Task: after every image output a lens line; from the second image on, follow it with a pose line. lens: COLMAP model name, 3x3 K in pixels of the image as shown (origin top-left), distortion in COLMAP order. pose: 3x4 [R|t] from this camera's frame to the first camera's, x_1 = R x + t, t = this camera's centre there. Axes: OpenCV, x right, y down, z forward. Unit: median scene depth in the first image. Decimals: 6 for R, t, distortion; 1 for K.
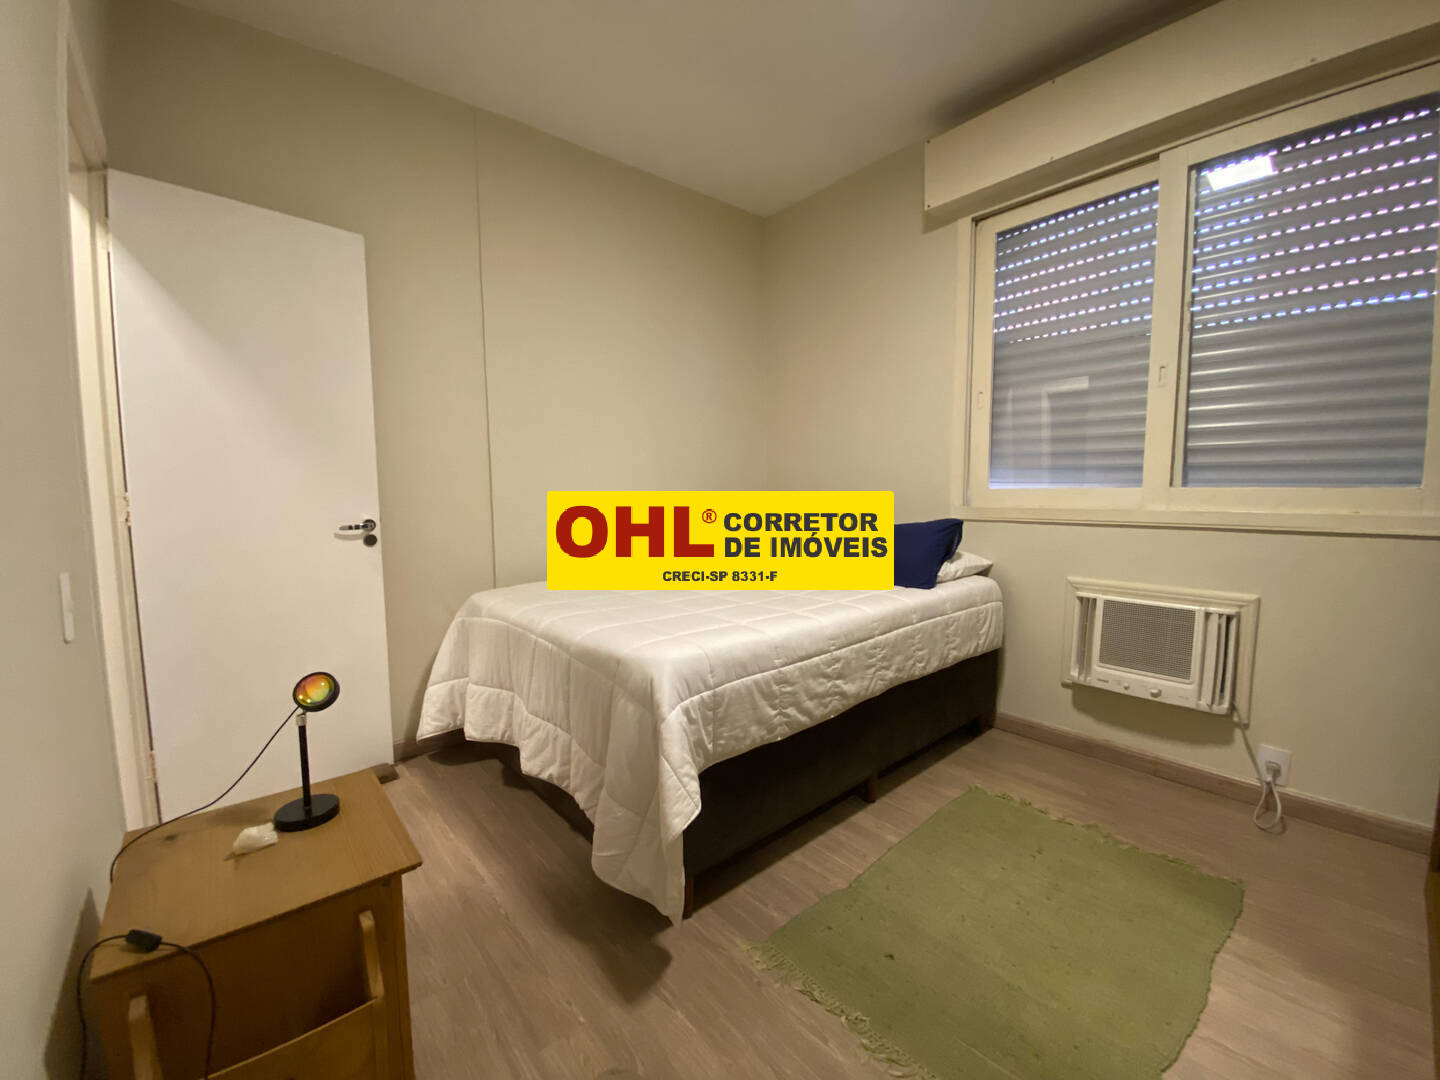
lens RADIAL K [[581.9, 0, 717.9], [0, 581.9, 540.2], [0, 0, 1]] dist [0.029204, -0.024086]
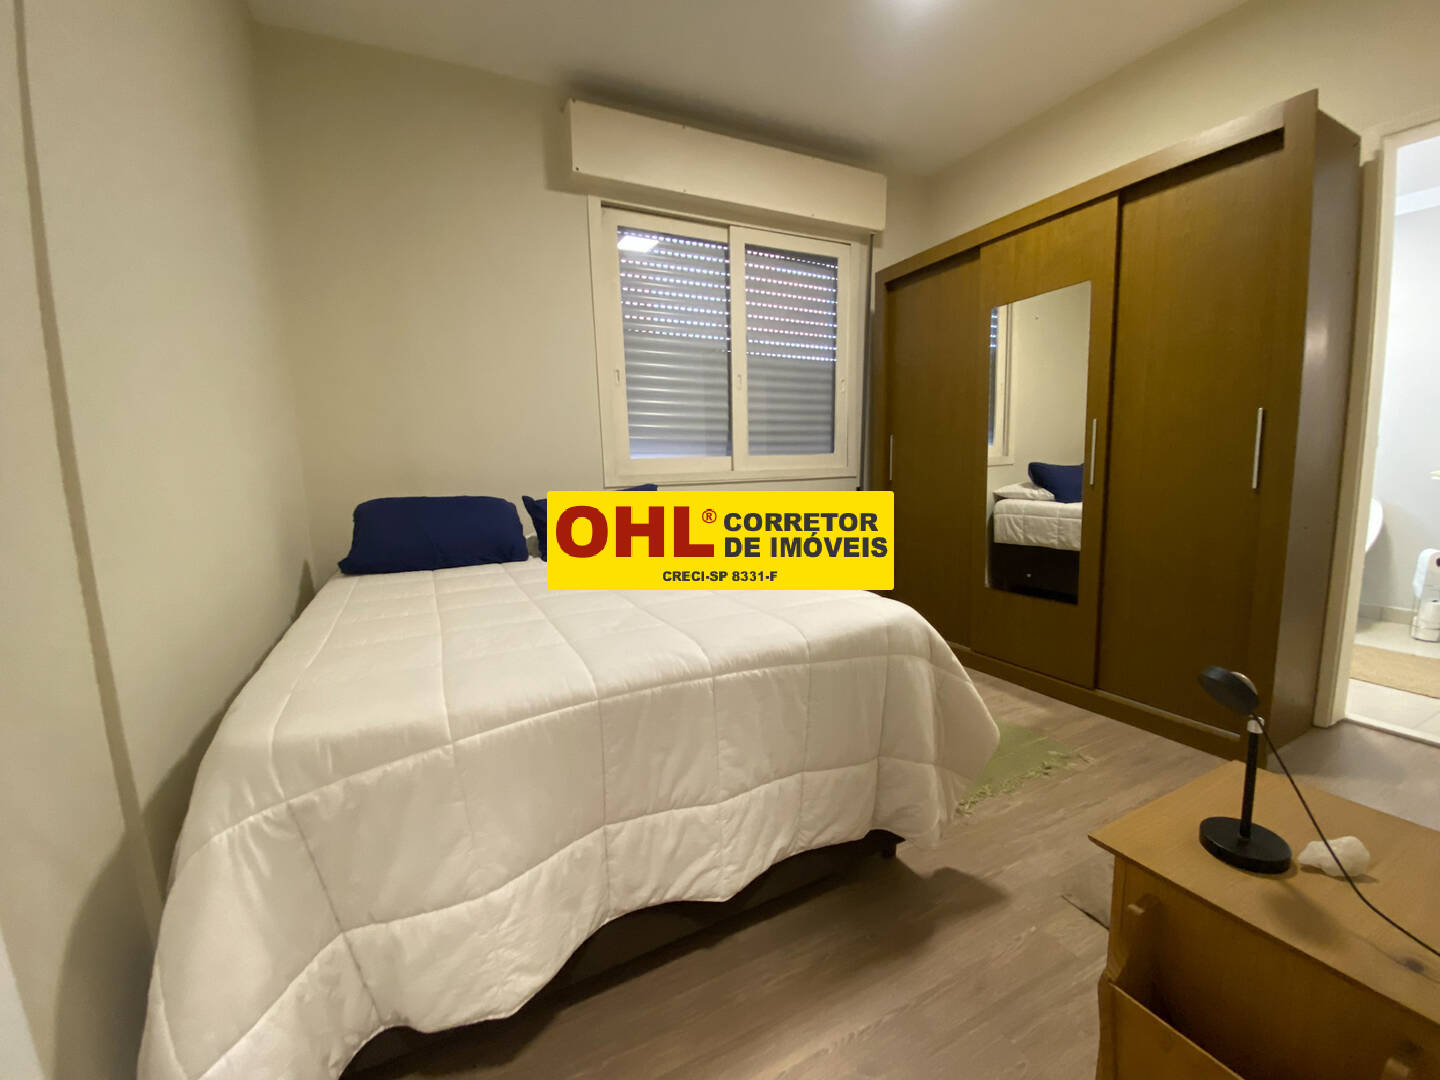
lens RADIAL K [[581.9, 0, 717.9], [0, 581.9, 540.2], [0, 0, 1]] dist [0.029204, -0.024086]
pose [[0.241782, -0.128779, 0.961747, -0.732027], [0.103660, 0.988910, 0.106356, -0.037794], [-0.964778, 0.073980, 0.252450, 0.683922]]
